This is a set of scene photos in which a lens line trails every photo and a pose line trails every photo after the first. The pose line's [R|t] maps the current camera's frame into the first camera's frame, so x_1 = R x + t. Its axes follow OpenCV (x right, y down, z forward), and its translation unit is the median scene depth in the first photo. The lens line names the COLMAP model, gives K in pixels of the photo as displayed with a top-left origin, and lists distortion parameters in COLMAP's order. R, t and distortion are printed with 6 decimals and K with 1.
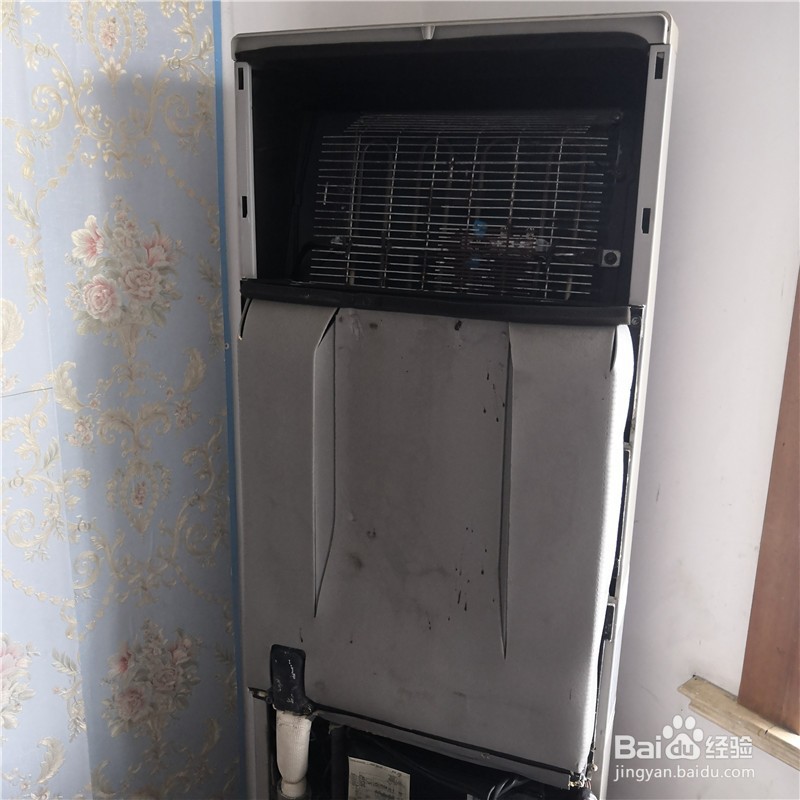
lens RADIAL K [[839.4, 0, 398.6], [0, 839.4, 399.0], [0, 0, 1]] dist [-0.024386, 0.046577]
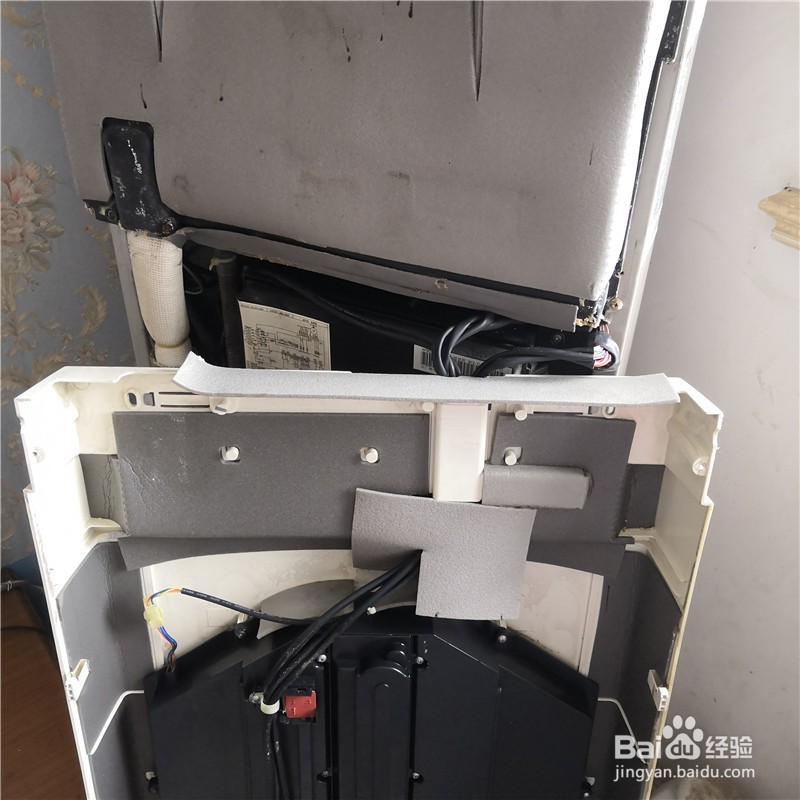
lens RADIAL K [[839.4, 0, 398.6], [0, 839.4, 399.0], [0, 0, 1]] dist [-0.024386, 0.046577]
pose [[0.999796, 0.013860, -0.014697, 0.072909], [-0.007617, 0.932460, 0.361193, 0.251151], [0.018711, -0.361007, 0.932375, 0.349176]]
